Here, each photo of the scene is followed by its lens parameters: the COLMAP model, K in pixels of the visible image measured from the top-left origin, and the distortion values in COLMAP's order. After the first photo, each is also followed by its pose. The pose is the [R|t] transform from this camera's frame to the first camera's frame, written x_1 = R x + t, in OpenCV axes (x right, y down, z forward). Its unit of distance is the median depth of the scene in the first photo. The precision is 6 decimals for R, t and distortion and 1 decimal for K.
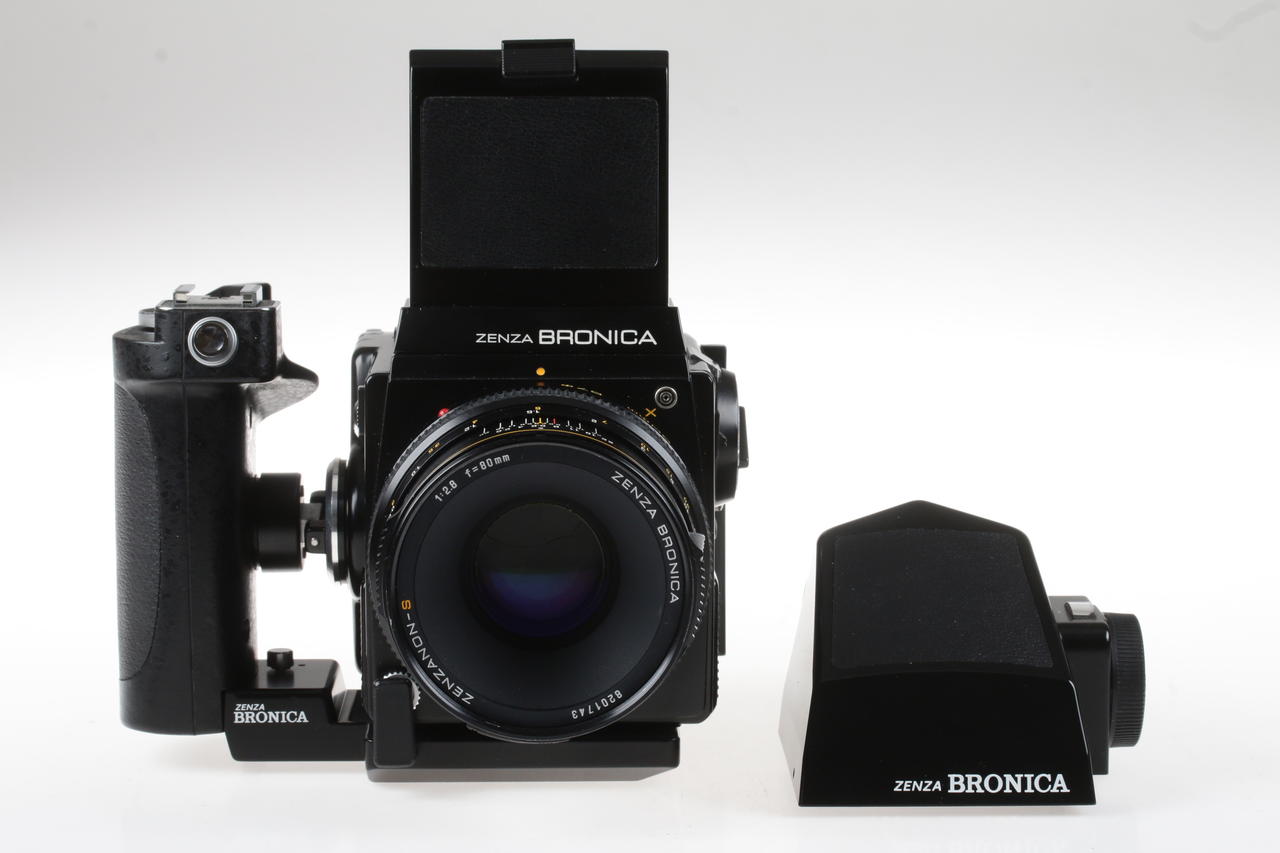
lens RADIAL K [[3537.0, 0, 640.0], [0, 3537.0, 426.5], [0, 0, 1]] dist [-0.107437, -0.436524]
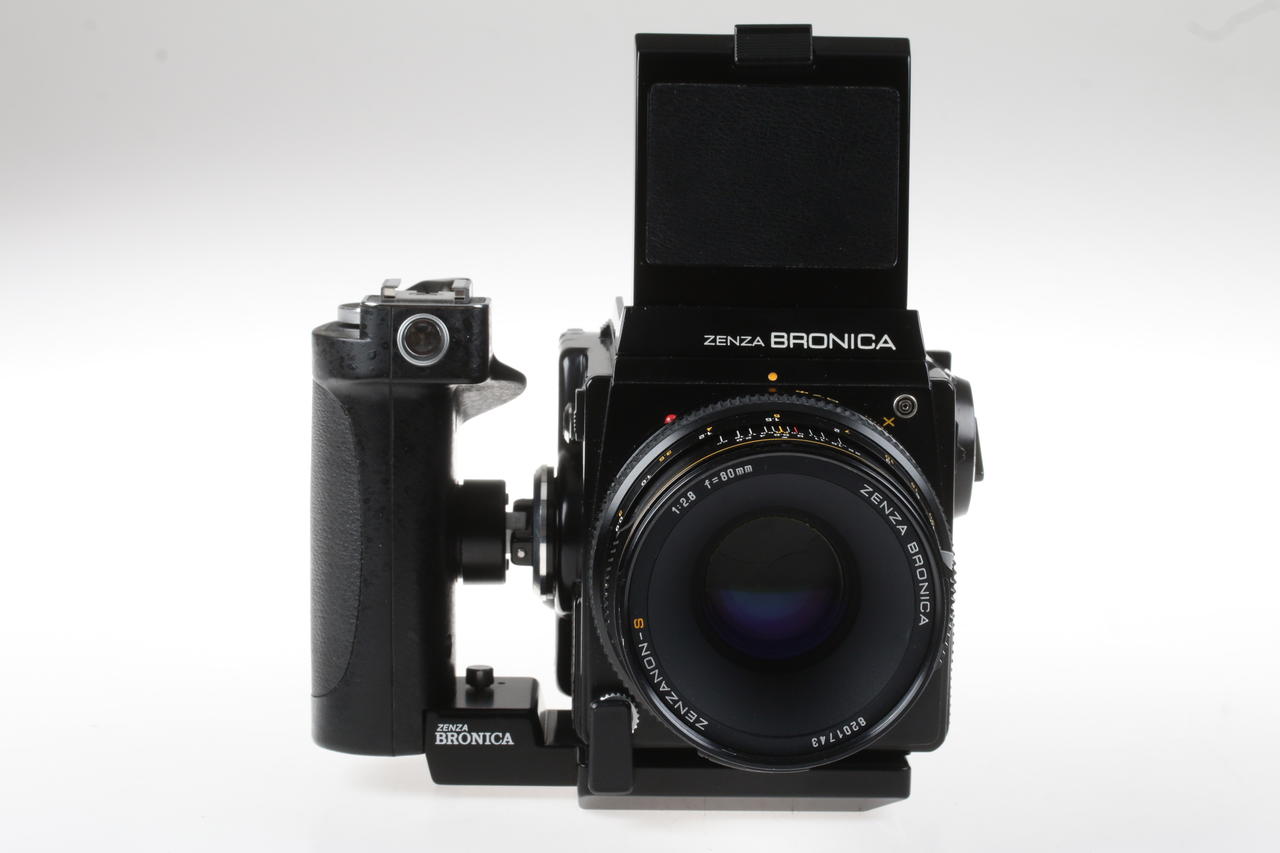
lens RADIAL K [[3537.0, 0, 640.0], [0, 3537.0, 426.5], [0, 0, 1]] dist [-0.107437, -0.436524]
pose [[0.999855, 0.014469, -0.008982, -0.054557], [-0.014473, 0.999895, -0.000424, -0.001342], [0.008975, 0.000554, 0.999960, 0.057469]]
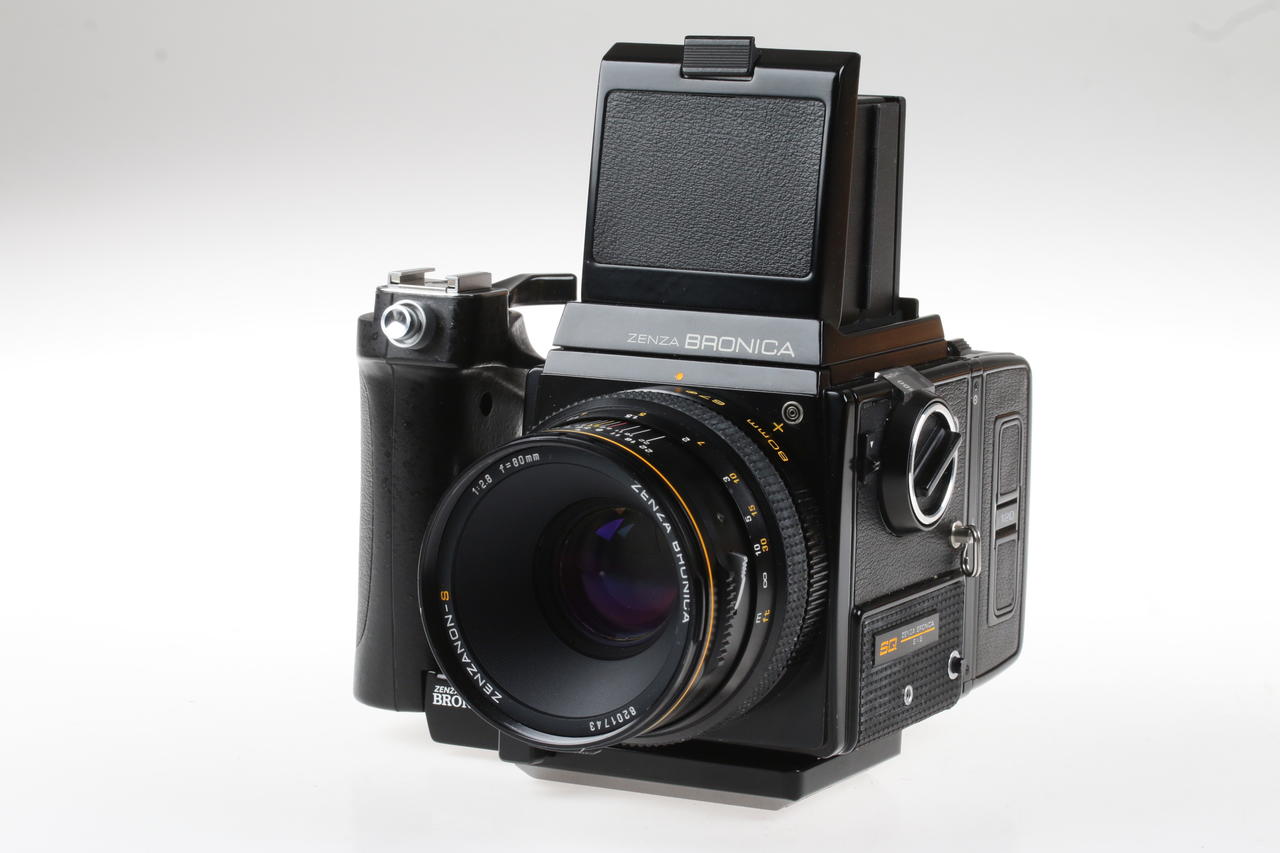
lens RADIAL K [[3537.0, 0, 640.0], [0, 3537.0, 426.5], [0, 0, 1]] dist [-0.107437, -0.436524]
pose [[0.873843, 0.078456, -0.479837, 0.427298], [-0.081522, 0.996566, 0.014482, -0.014929], [0.479325, 0.026462, 0.877238, 0.143621]]
